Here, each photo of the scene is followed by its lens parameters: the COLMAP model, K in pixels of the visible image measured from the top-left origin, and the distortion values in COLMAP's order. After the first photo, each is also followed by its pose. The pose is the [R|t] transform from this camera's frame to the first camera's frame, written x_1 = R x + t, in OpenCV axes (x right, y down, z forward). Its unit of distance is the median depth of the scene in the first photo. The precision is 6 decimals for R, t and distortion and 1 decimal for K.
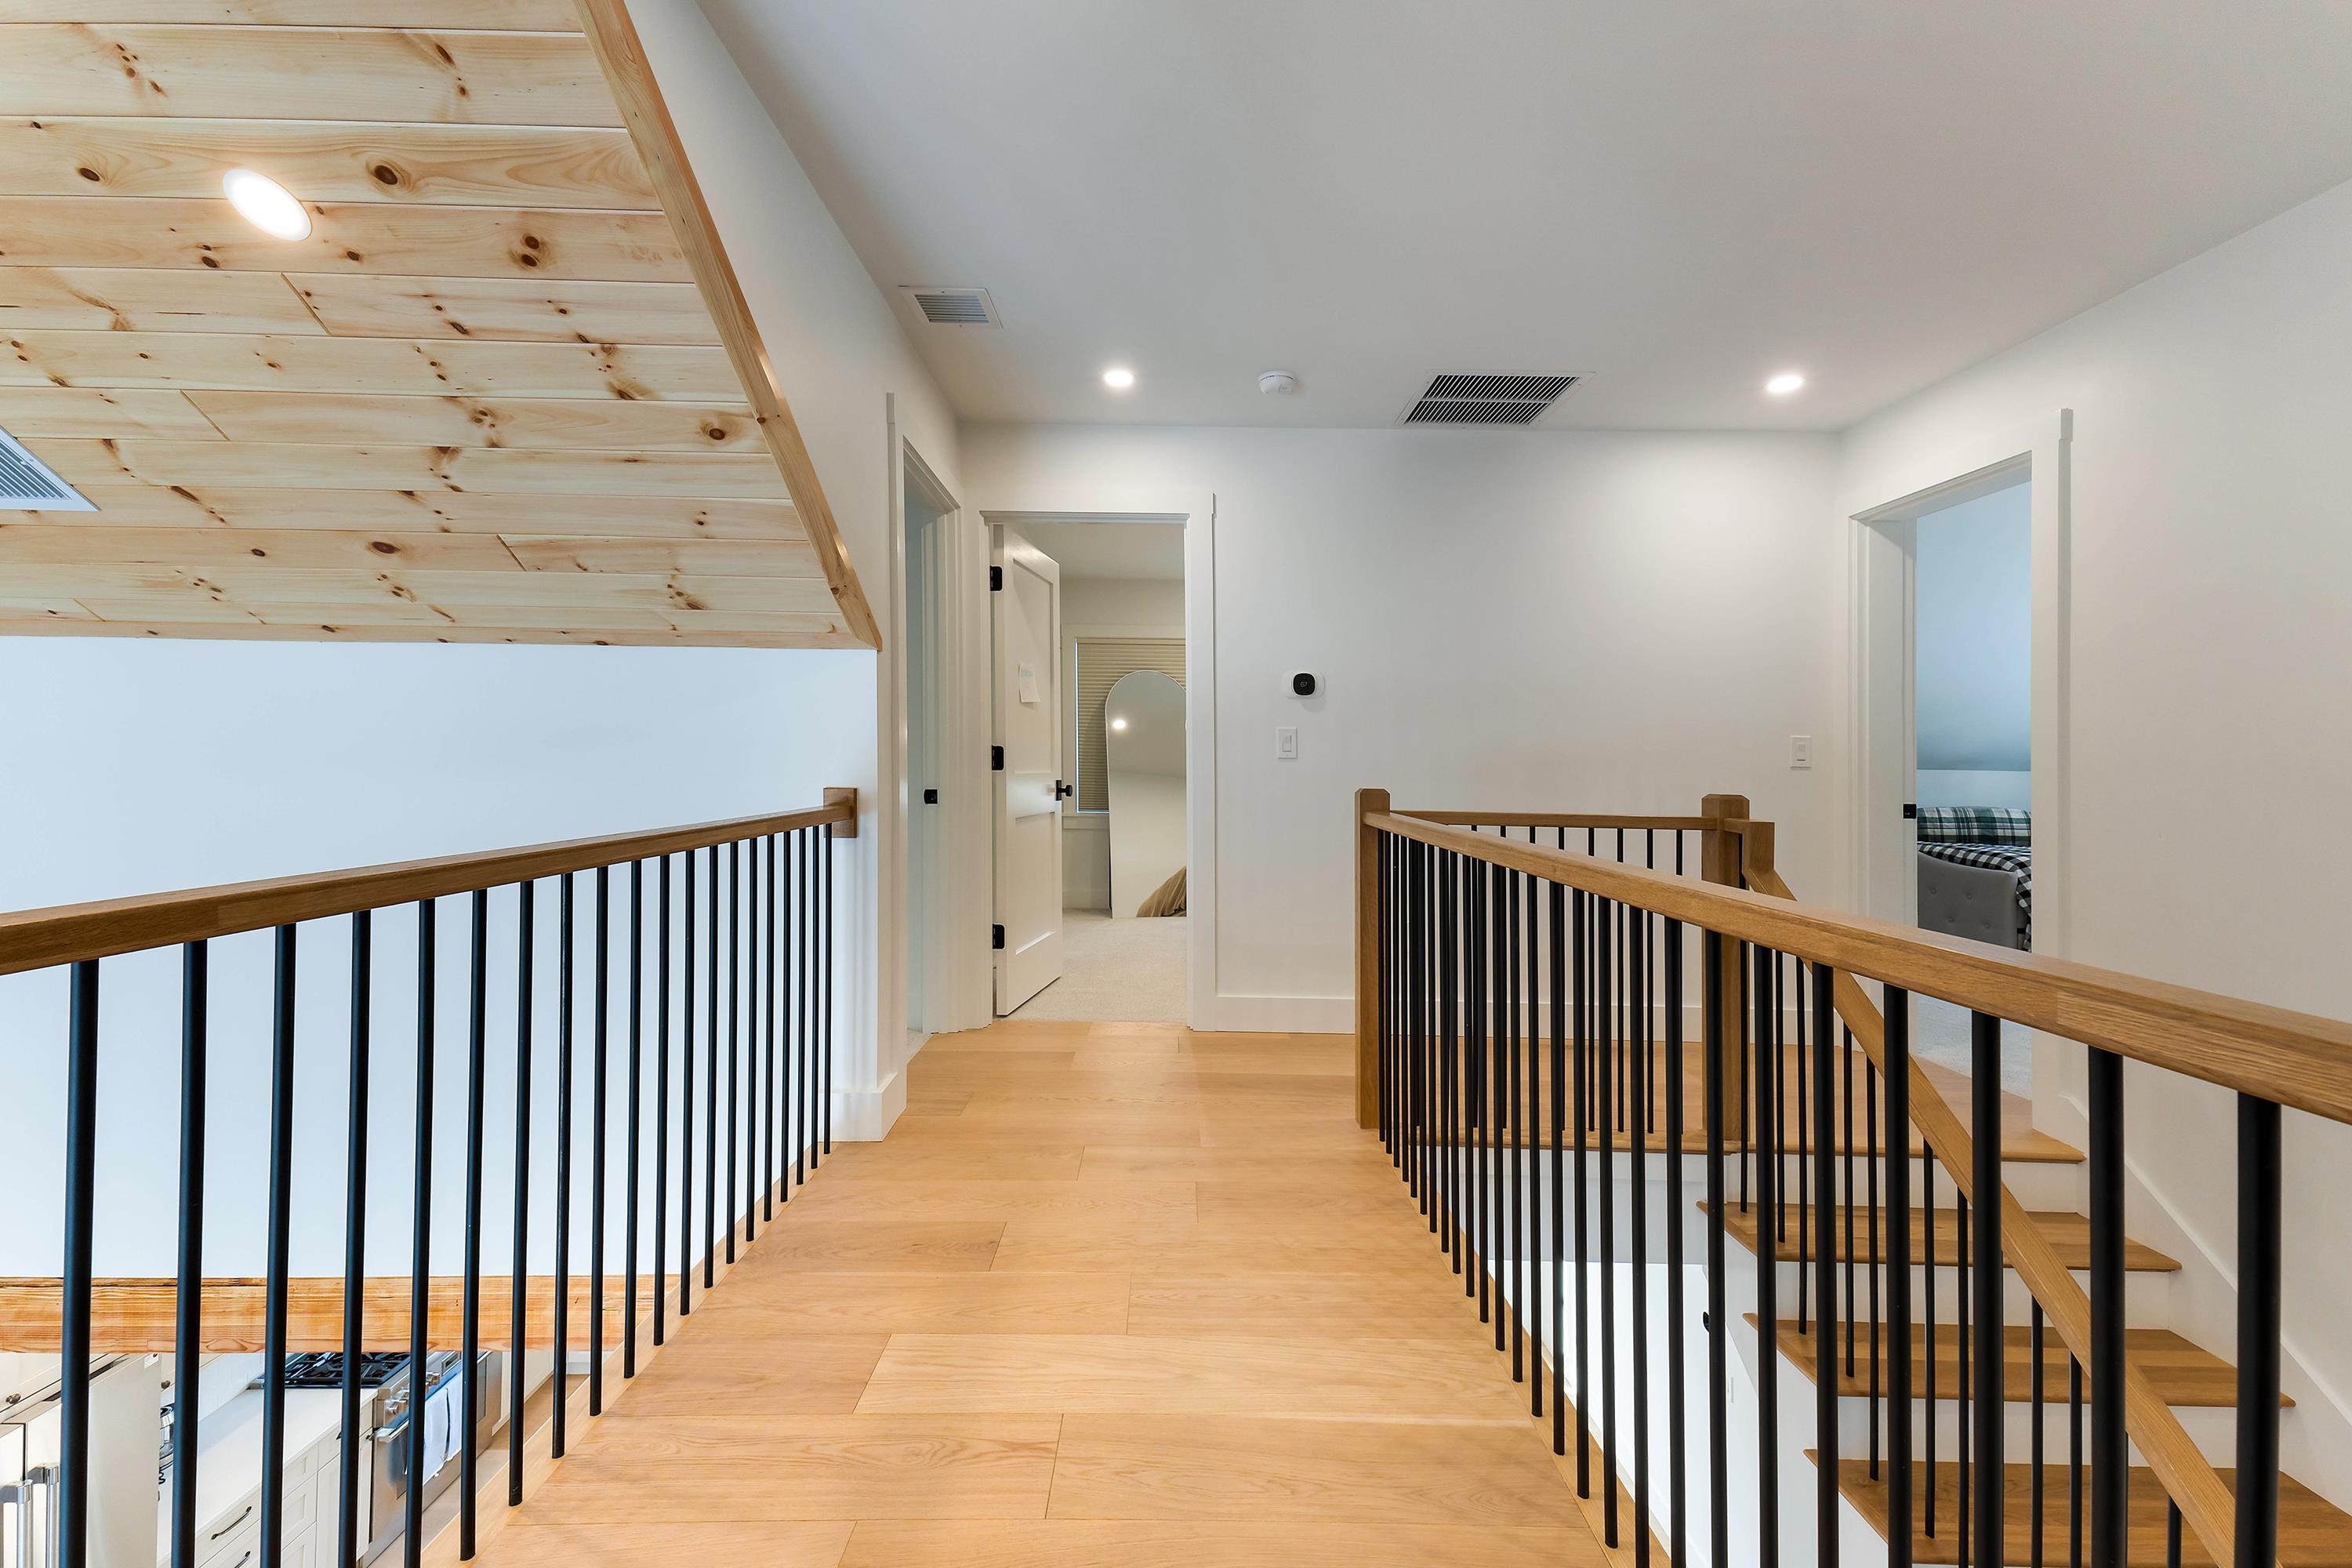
lens RADIAL K [[974.6, 0, 1176.0], [0, 974.6, 778.9], [0, 0, 1]] dist [0.024004, -0.000584]
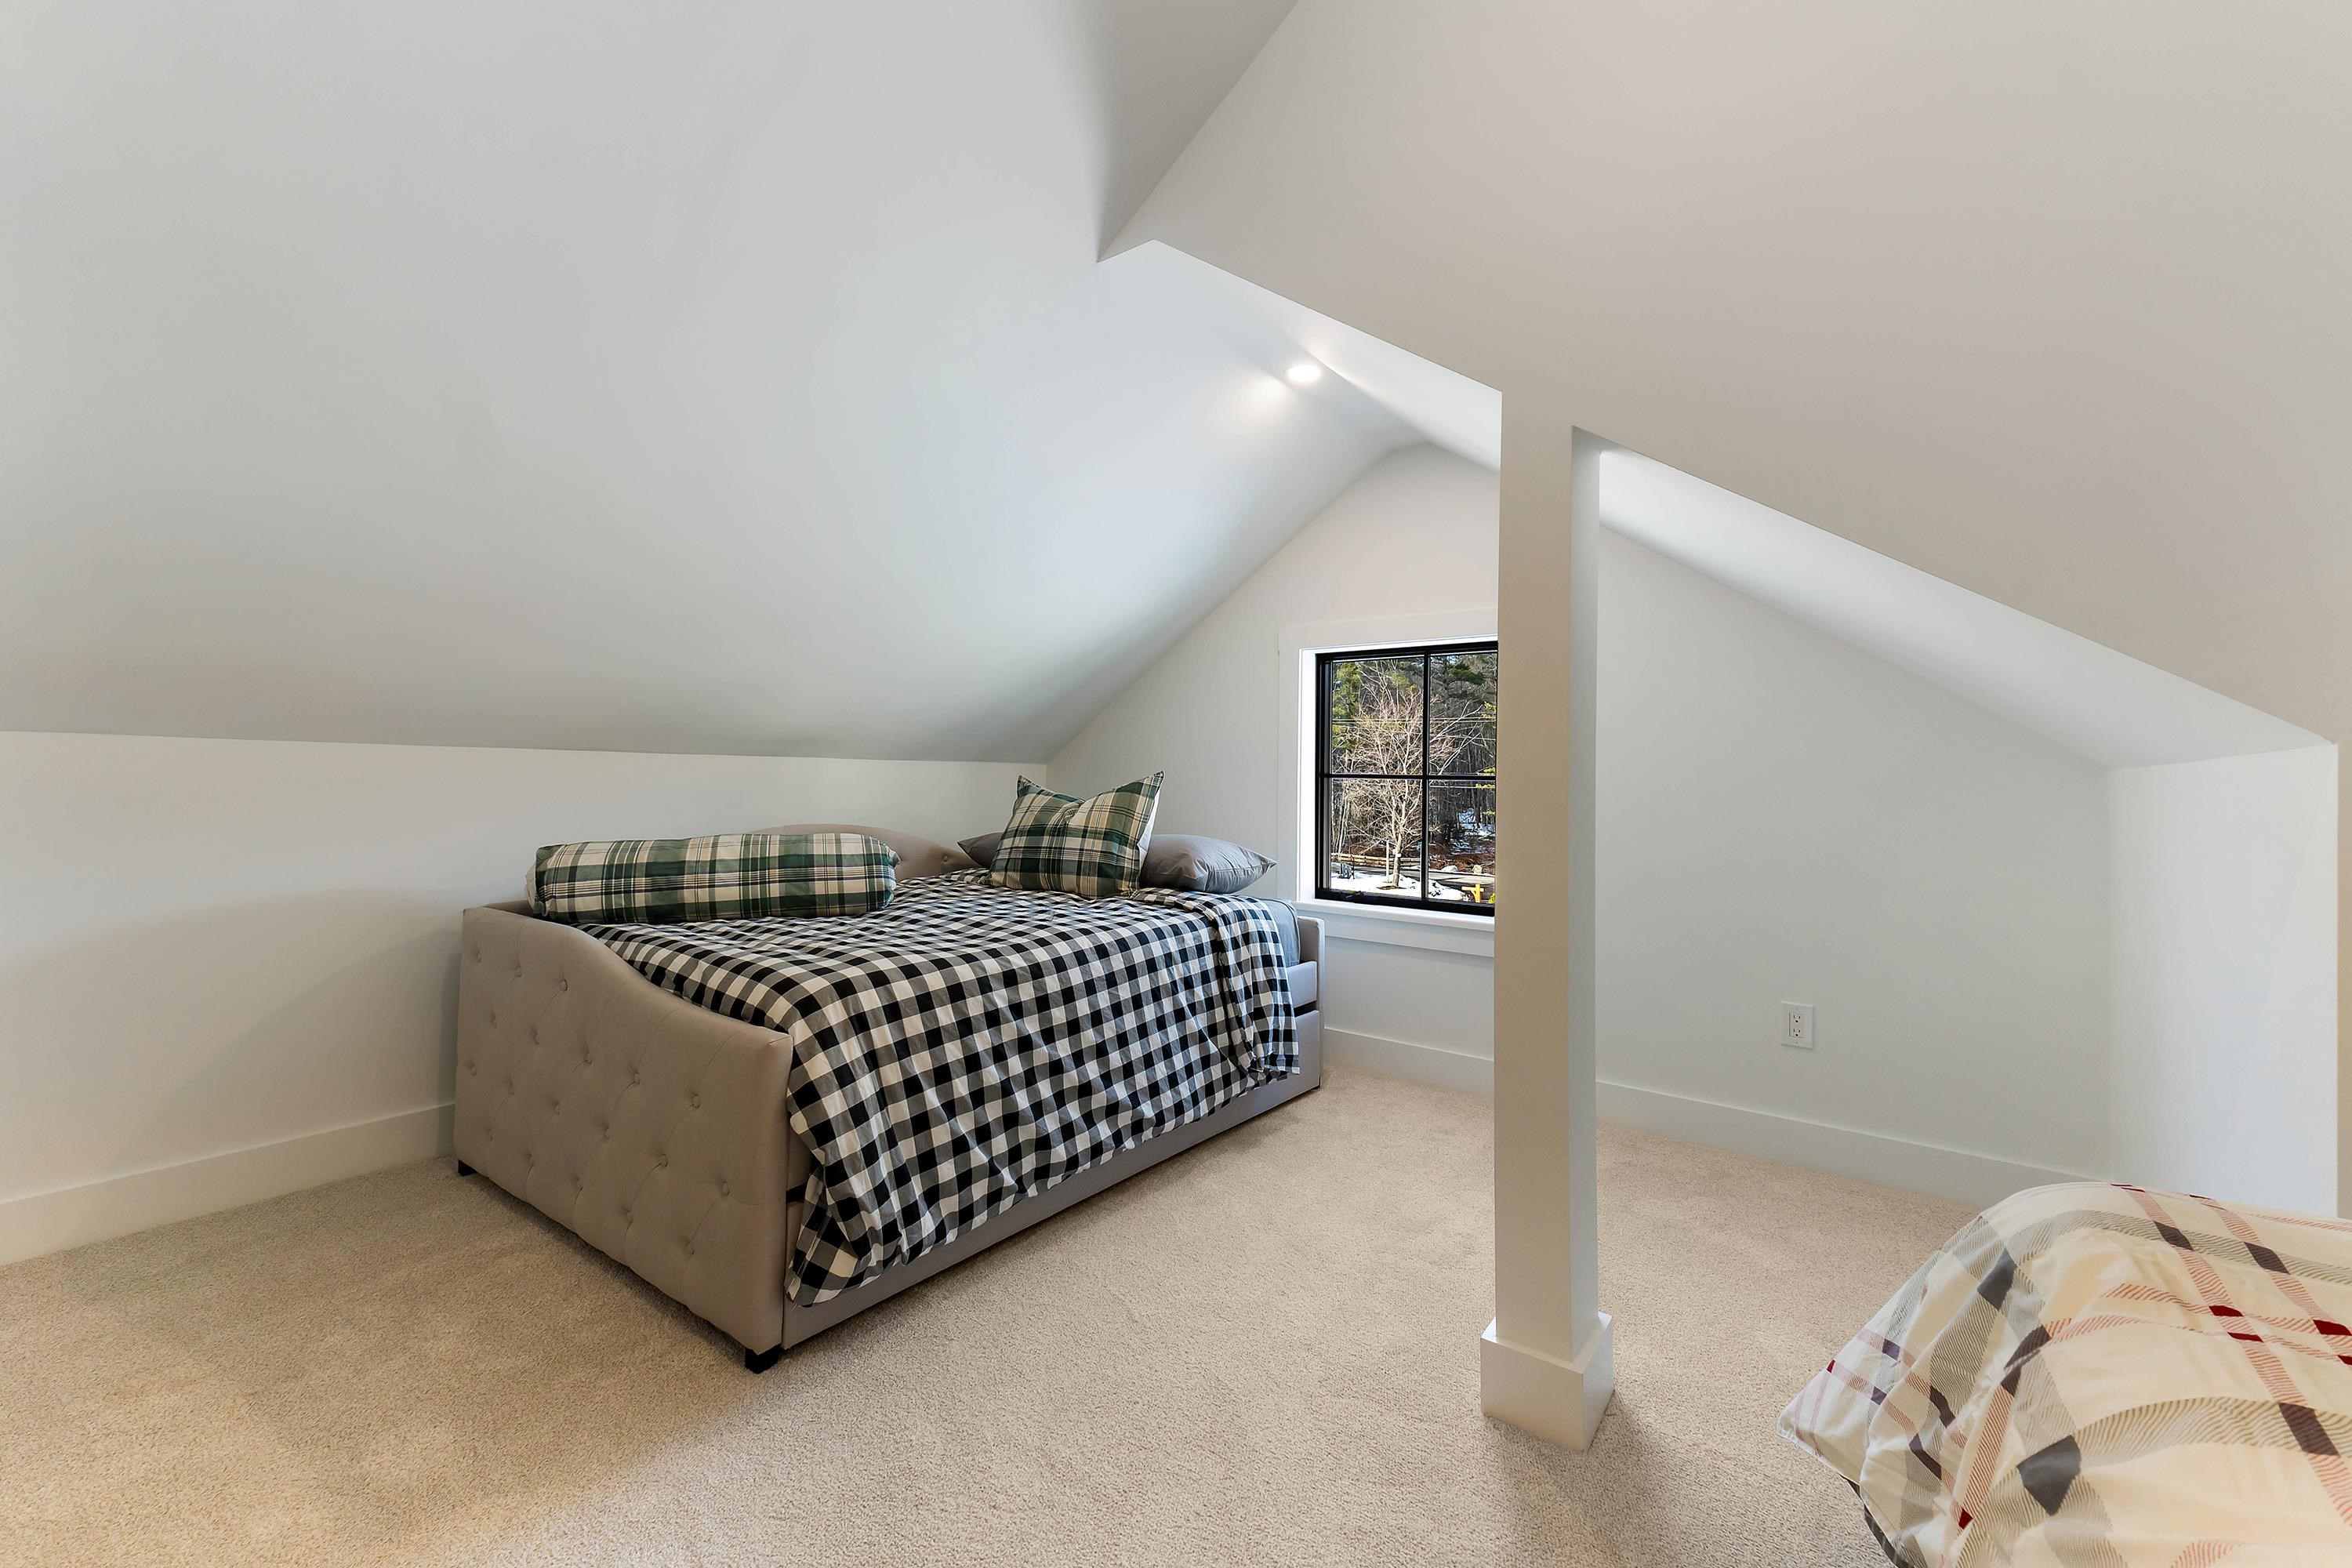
lens RADIAL K [[974.6, 0, 1175.5], [0, 974.6, 773.9], [0, 0, 1]] dist [0.024004, -0.000584]
pose [[0.605577, 0.000029, 0.795787, 0.490296], [0.000058, 1.000000, -0.000080, 0.000323], [-0.795787, 0.000094, 0.605577, 0.508475]]
